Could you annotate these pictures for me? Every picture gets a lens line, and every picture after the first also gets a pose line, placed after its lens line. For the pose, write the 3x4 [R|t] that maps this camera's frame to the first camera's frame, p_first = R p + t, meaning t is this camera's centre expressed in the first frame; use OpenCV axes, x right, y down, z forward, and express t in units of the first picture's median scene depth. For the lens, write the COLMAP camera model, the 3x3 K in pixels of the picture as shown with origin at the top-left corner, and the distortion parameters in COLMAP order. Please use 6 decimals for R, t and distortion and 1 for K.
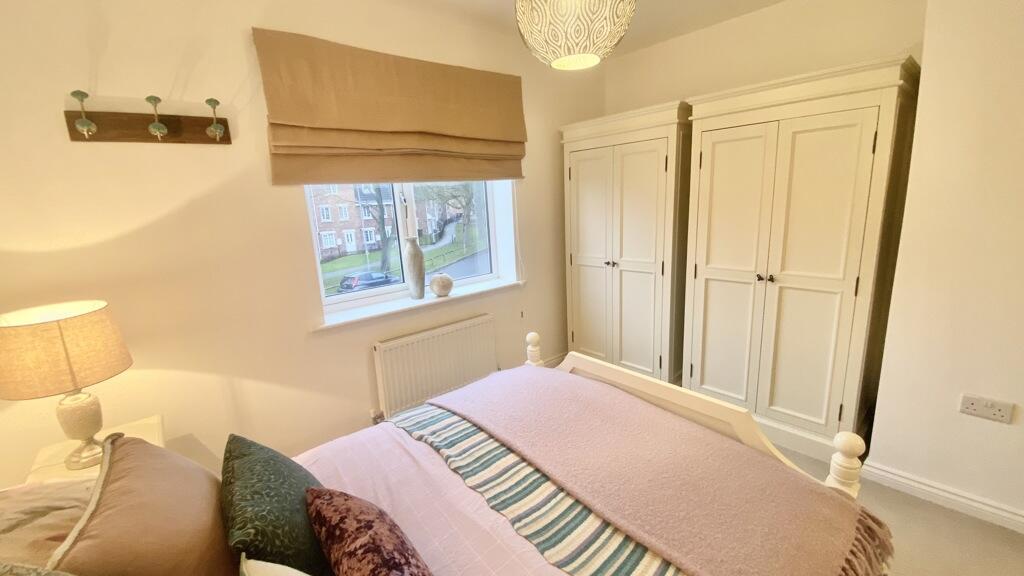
lens RADIAL K [[414.0, 0, 512.0], [0, 414.0, 288.0], [0, 0, 1]] dist [0.027699, -0.023473]
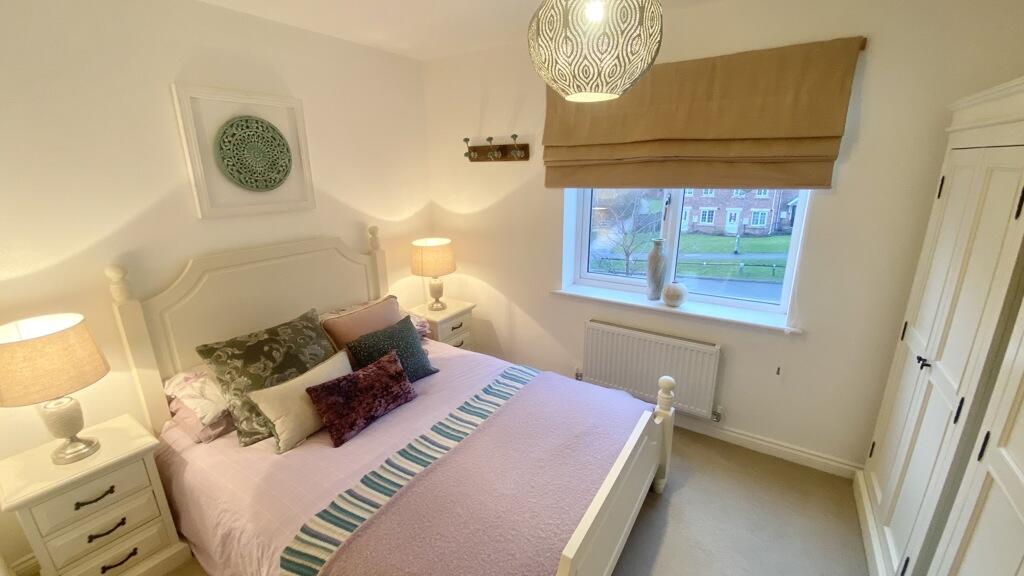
lens RADIAL K [[414.0, 0, 512.0], [0, 414.0, 288.0], [0, 0, 1]] dist [0.027699, -0.023473]
pose [[0.287753, 0.312398, -0.905321, 0.785674], [-0.212835, 0.942523, 0.257587, -0.253625], [0.933756, 0.118562, 0.337703, 0.430059]]
